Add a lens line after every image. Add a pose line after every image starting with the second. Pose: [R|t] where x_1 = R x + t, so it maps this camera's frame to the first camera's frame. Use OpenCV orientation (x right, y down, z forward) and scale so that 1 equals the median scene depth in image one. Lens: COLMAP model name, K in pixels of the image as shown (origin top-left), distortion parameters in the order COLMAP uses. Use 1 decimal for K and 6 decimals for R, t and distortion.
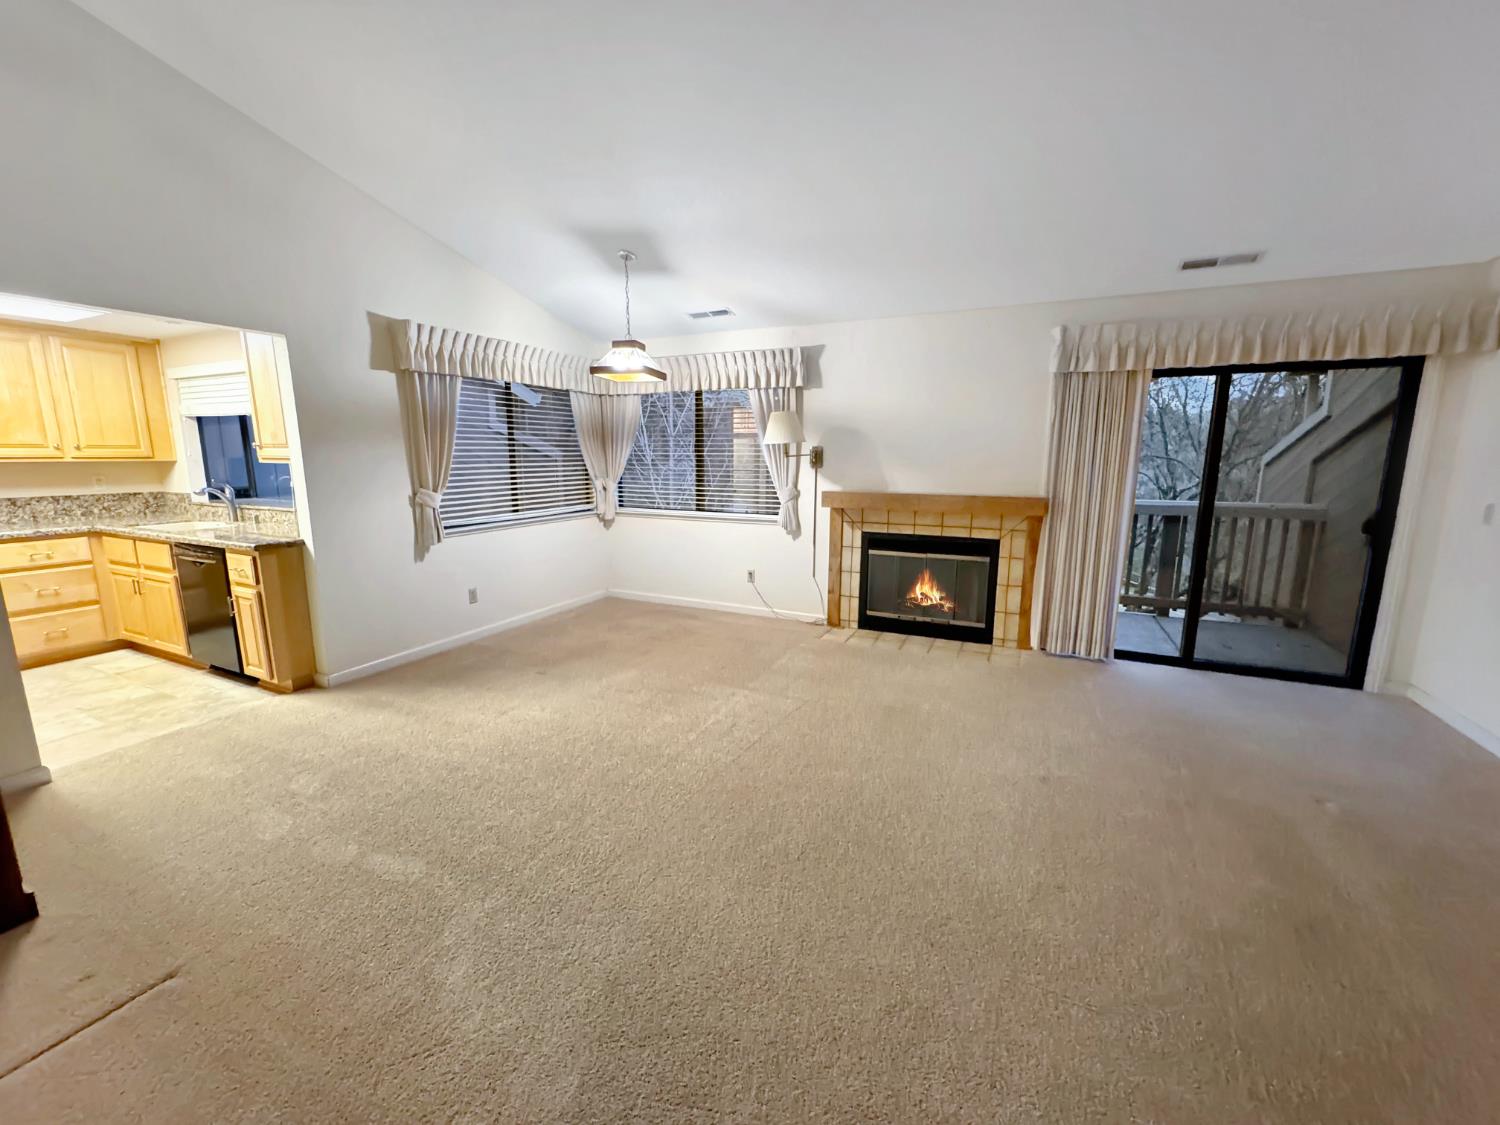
lens RADIAL K [[602.8, 0, 750.0], [0, 602.8, 562.5], [0, 0, 1]] dist [0.001640, 0.000442]
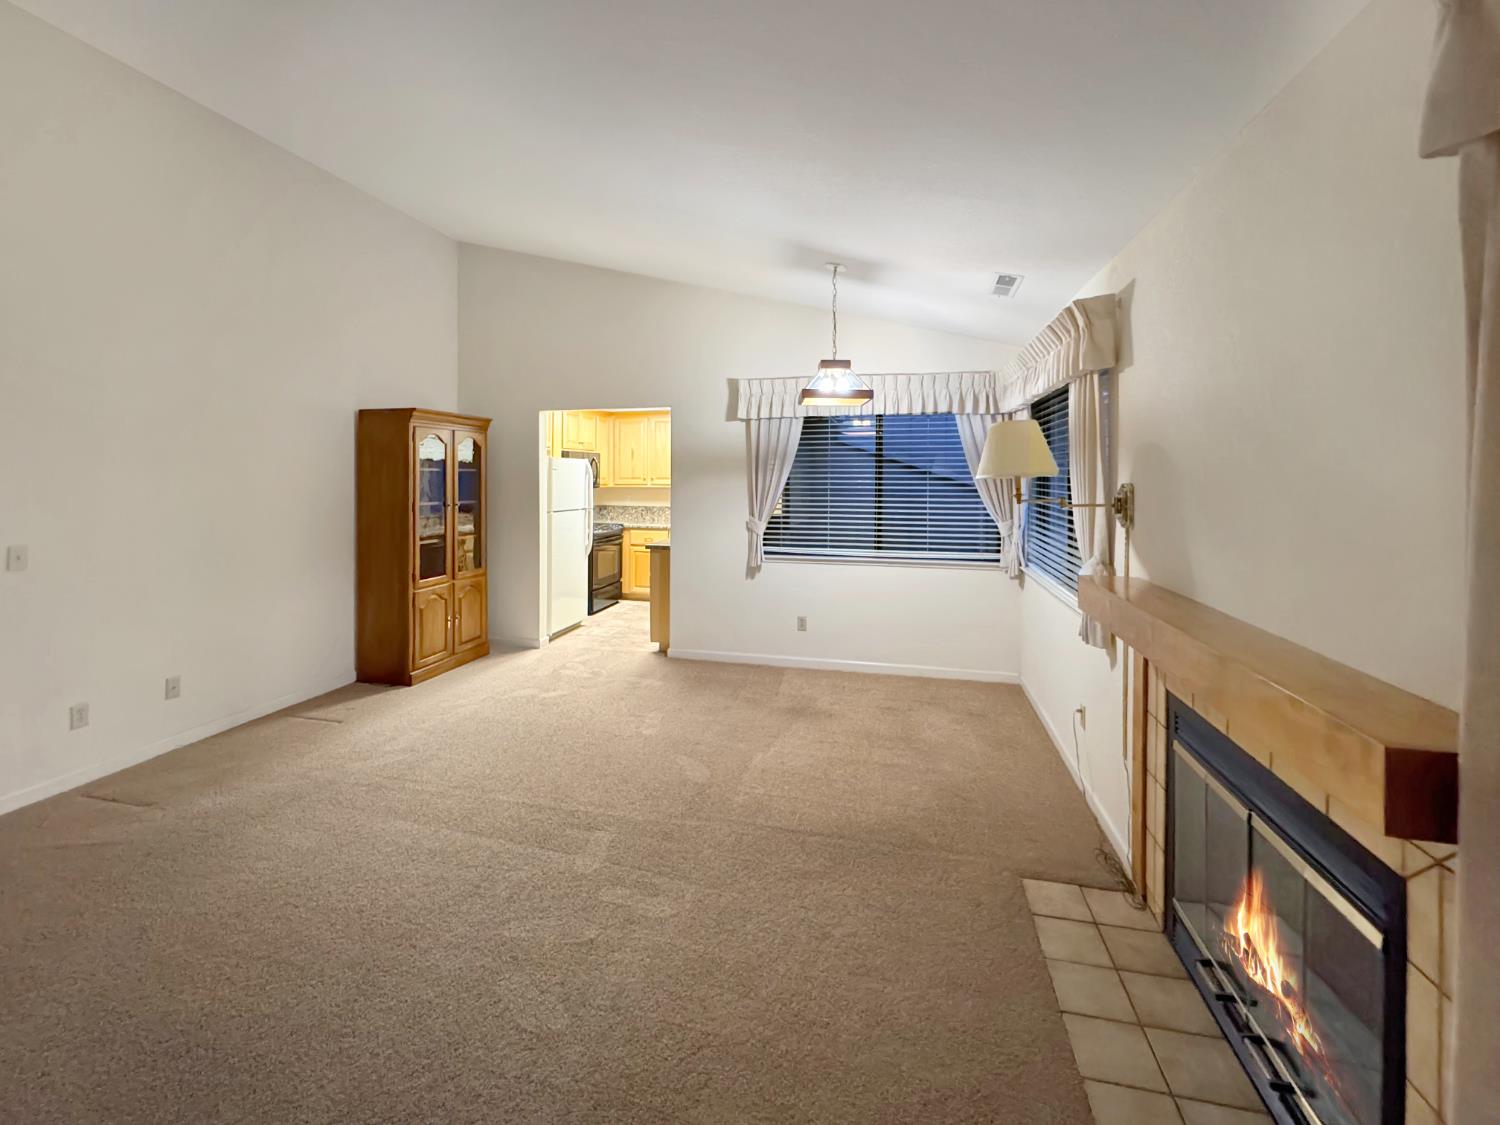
lens RADIAL K [[646.0, 0, 750.0], [0, 646.0, 477.3], [0, 0, 1]] dist [0.000868, 0.000140]
pose [[0.207476, 0.005824, -0.978223, 0.828006], [-0.178964, 0.983332, -0.032103, -0.192747], [0.961731, 0.181727, 0.205060, 0.902737]]
